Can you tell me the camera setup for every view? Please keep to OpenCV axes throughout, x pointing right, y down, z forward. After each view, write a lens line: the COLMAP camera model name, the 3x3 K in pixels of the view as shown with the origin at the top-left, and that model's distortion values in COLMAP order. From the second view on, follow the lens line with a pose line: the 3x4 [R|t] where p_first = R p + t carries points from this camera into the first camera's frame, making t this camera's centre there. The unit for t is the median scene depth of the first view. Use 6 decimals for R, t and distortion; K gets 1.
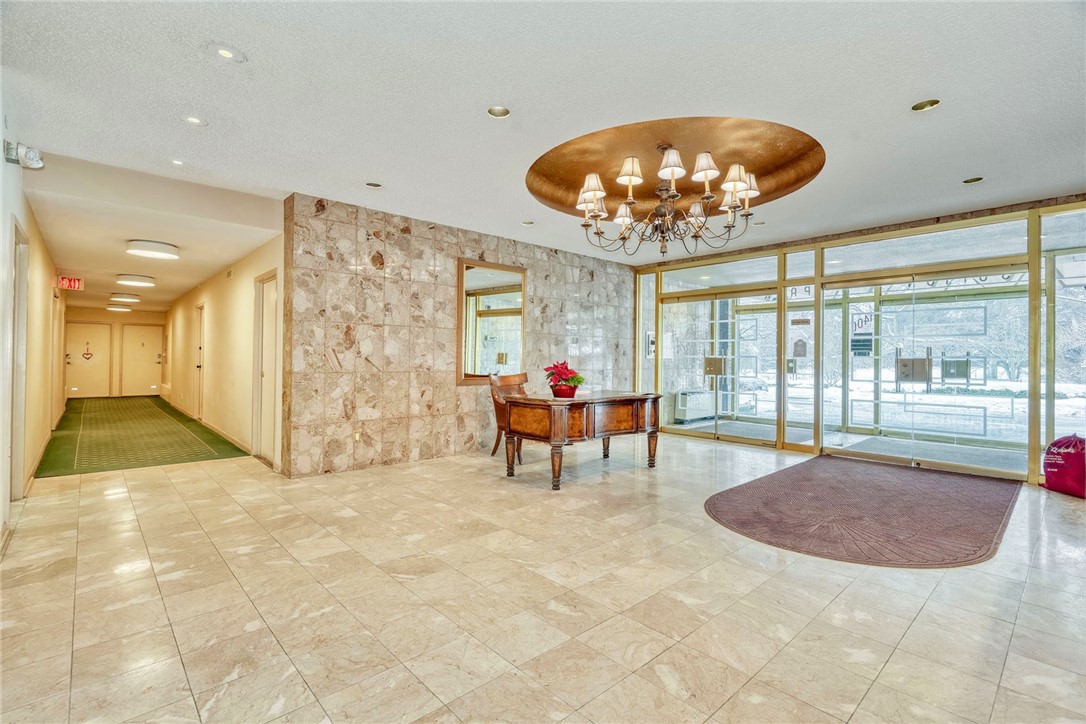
lens RADIAL K [[494.8, 0, 542.6], [0, 494.8, 357.6], [0, 0, 1]] dist [-0.003211, 0.000450]
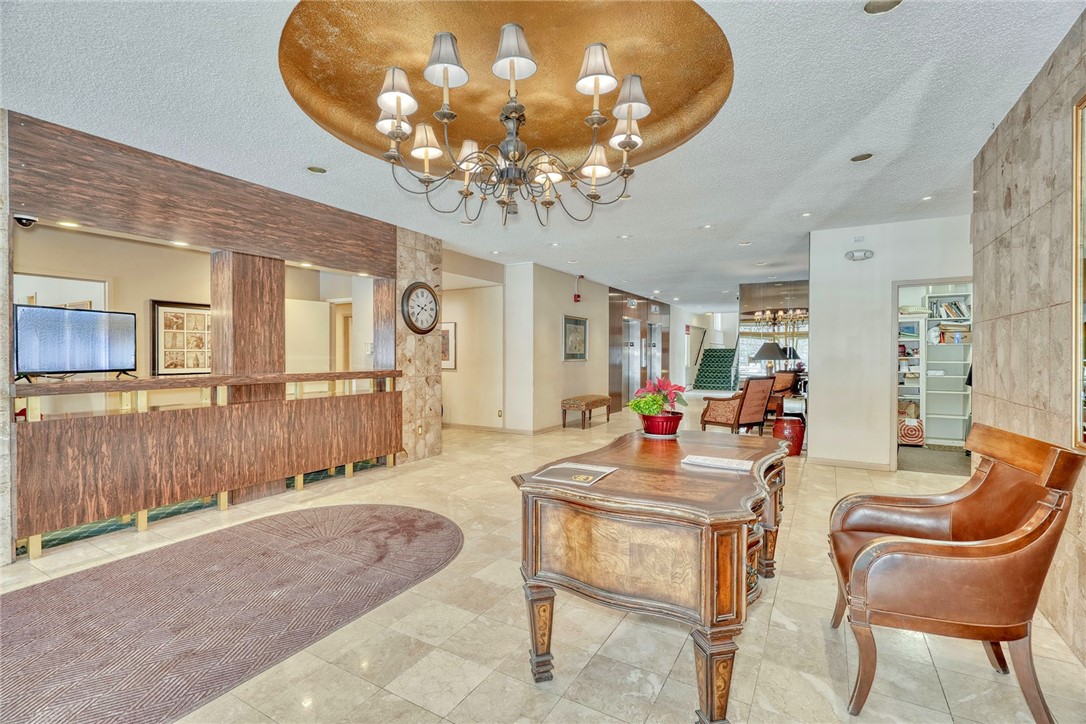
lens RADIAL K [[494.8, 0, 543.9], [0, 494.8, 359.8], [0, 0, 1]] dist [-0.003211, 0.000450]
pose [[-0.953983, -0.009785, -0.299700, 0.494782], [-0.011023, 0.999936, 0.002439, -0.019141], [0.299657, 0.005630, -0.954030, 2.023778]]
